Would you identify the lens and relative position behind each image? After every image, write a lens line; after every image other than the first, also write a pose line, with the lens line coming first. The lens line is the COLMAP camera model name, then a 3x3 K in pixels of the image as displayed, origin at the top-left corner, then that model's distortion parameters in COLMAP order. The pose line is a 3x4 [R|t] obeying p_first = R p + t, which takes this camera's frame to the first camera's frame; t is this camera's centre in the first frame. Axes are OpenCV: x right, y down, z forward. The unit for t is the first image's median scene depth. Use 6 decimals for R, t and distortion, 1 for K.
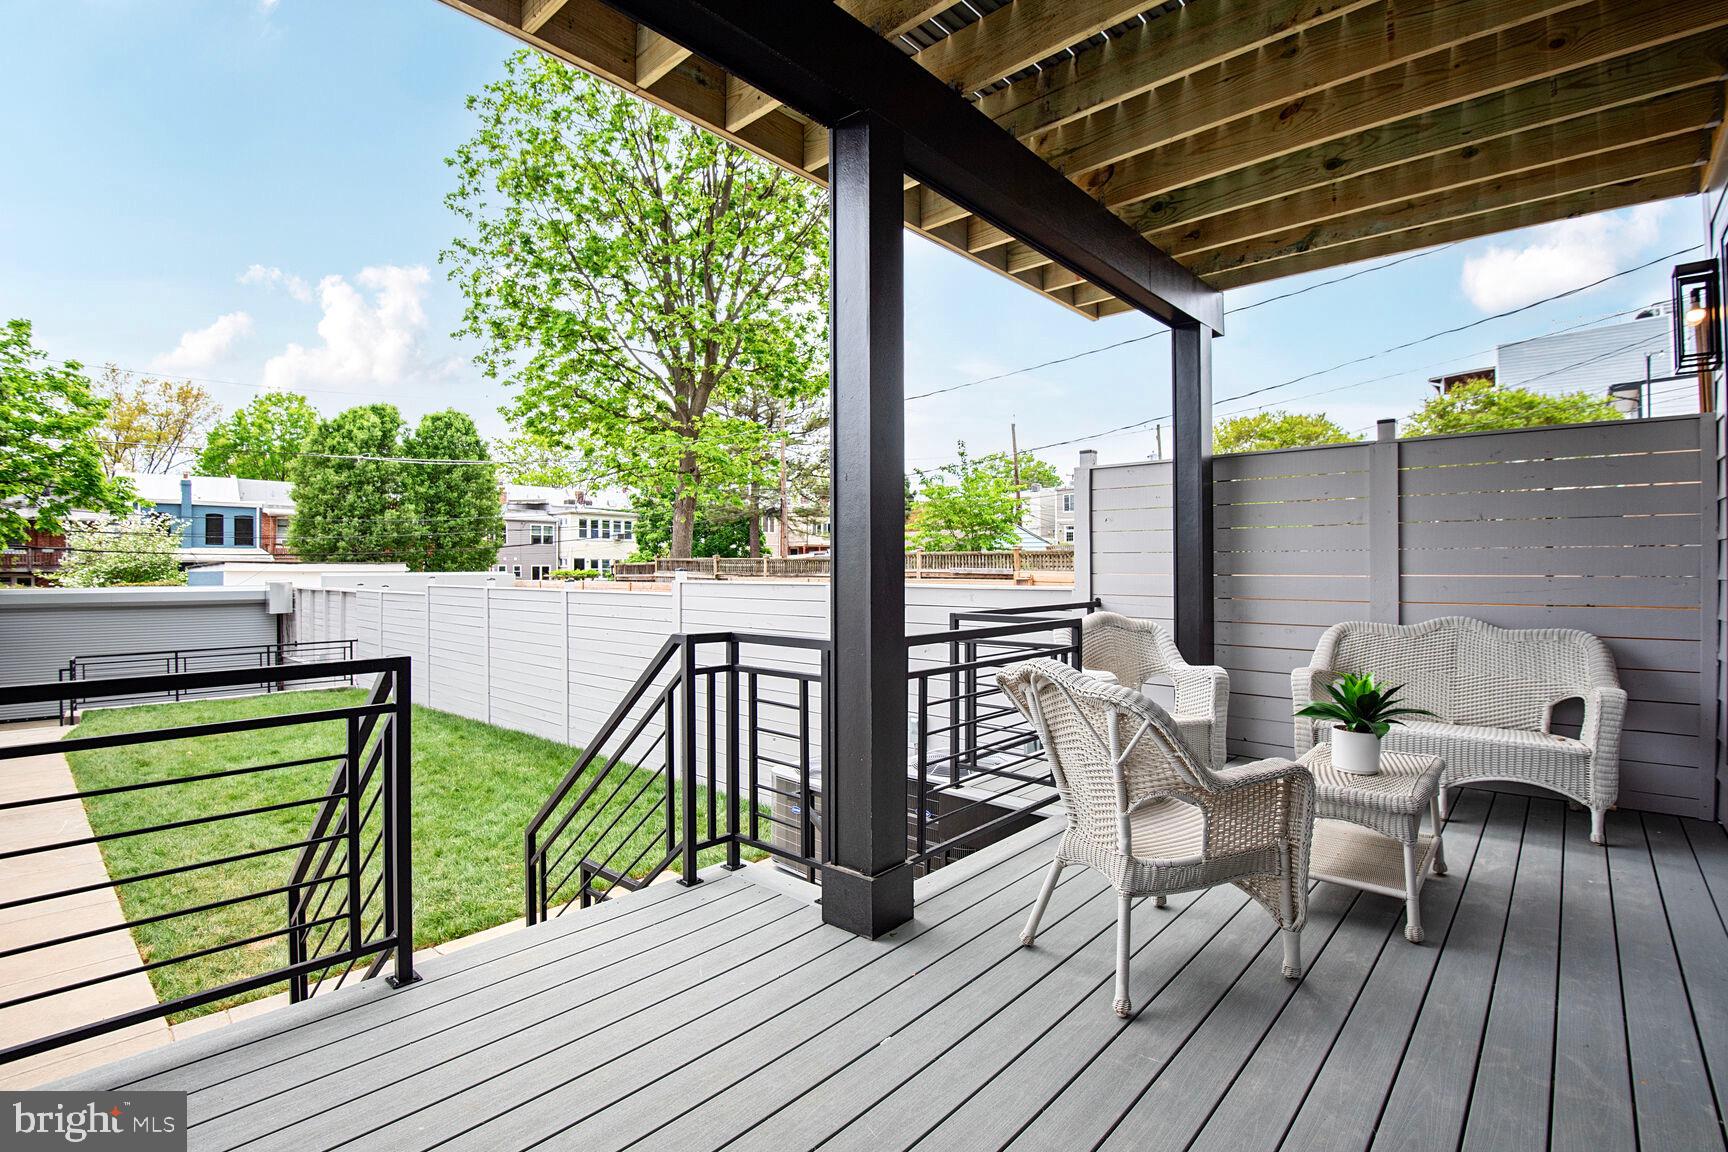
lens RADIAL K [[806.2, 0, 864.6], [0, 806.2, 562.2], [0, 0, 1]] dist [-0.043717, -0.000171]
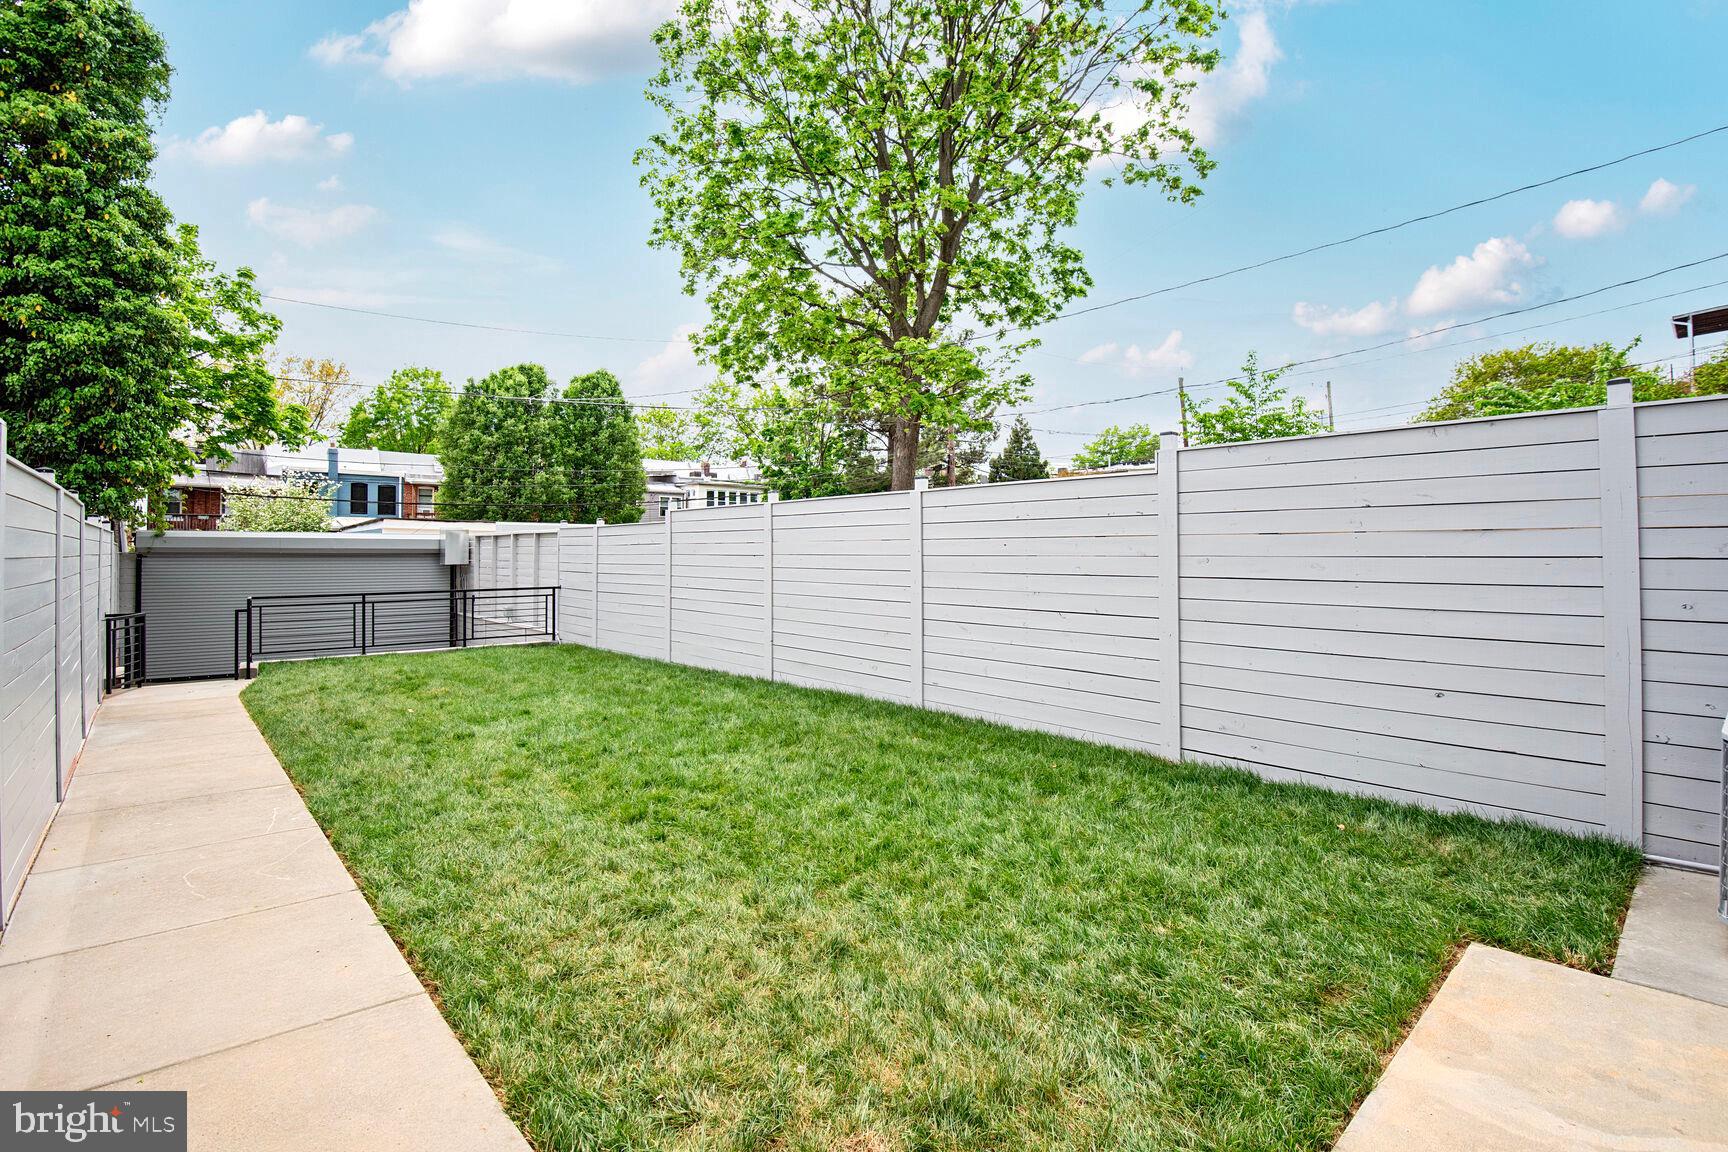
lens RADIAL K [[804.6, 0, 846.5], [0, 804.6, 527.7], [0, 0, 1]] dist [-0.001239, -0.015873]
pose [[0.991367, -0.002636, -0.131090, -0.098175], [-0.000327, 0.999745, -0.022572, 0.023934], [0.131116, 0.022420, 0.991113, 0.079937]]
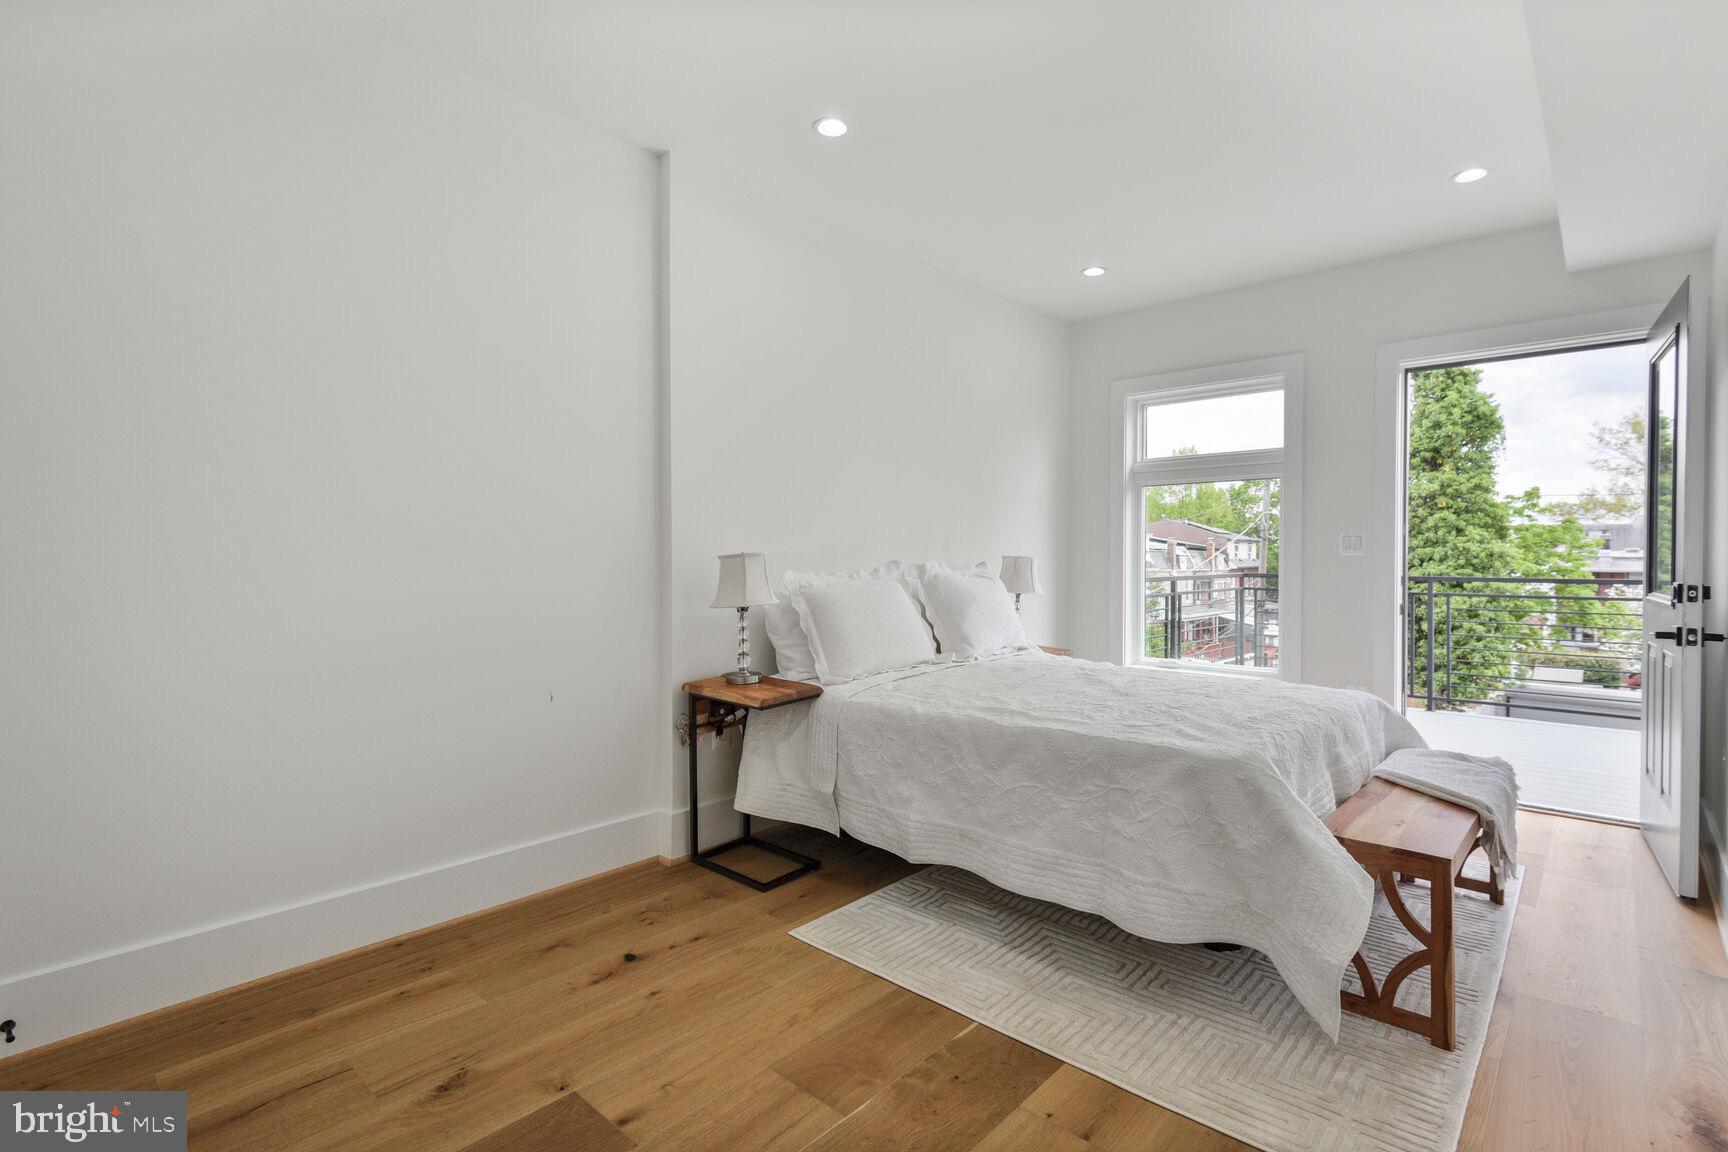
lens RADIAL K [[816.0, 0, 896.3], [0, 816.0, 566.9], [0, 0, 1]] dist [0.000989, 0.000033]
pose [[0.006693, 0.010117, -0.999926, 0.140116], [0.002648, 0.999945, 0.010134, -0.085870], [0.999974, -0.002716, 0.006666, -0.056084]]
